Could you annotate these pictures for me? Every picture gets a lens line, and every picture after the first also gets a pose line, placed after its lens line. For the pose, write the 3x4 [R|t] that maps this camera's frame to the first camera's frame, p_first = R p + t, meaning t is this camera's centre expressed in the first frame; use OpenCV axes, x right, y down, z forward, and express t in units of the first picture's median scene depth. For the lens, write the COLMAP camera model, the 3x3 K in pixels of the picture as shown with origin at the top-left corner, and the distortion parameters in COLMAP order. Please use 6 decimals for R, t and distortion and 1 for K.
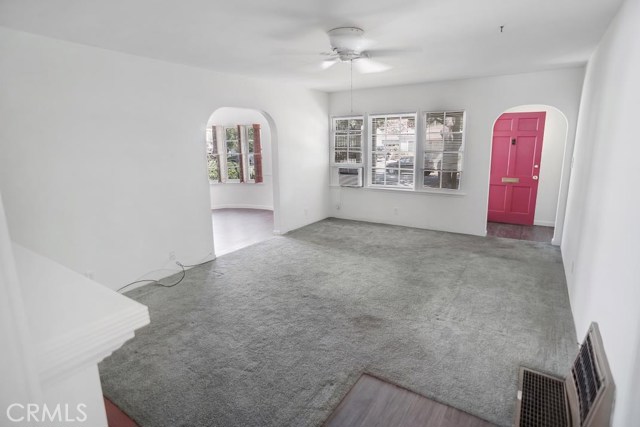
lens RADIAL K [[342.8, 0, 324.4], [0, 342.8, 214.7], [0, 0, 1]] dist [-0.001563, -0.000174]
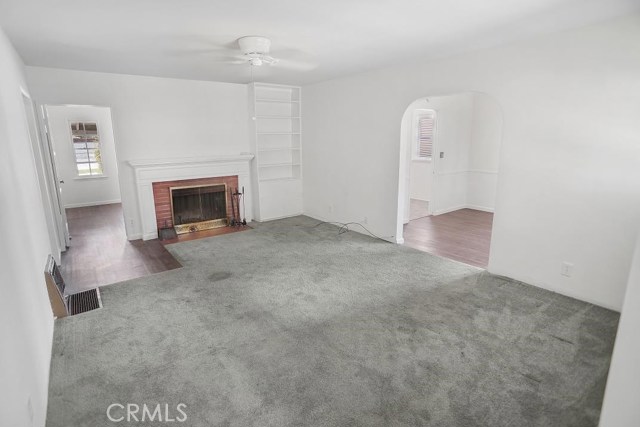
lens RADIAL K [[342.8, 0, 324.2], [0, 342.8, 211.4], [0, 0, 1]] dist [-0.001563, -0.000174]
pose [[-0.343115, 0.211971, -0.915063, 0.774721], [-0.187023, 0.939280, 0.287707, -0.253676], [0.920486, 0.269855, -0.282637, 1.142259]]
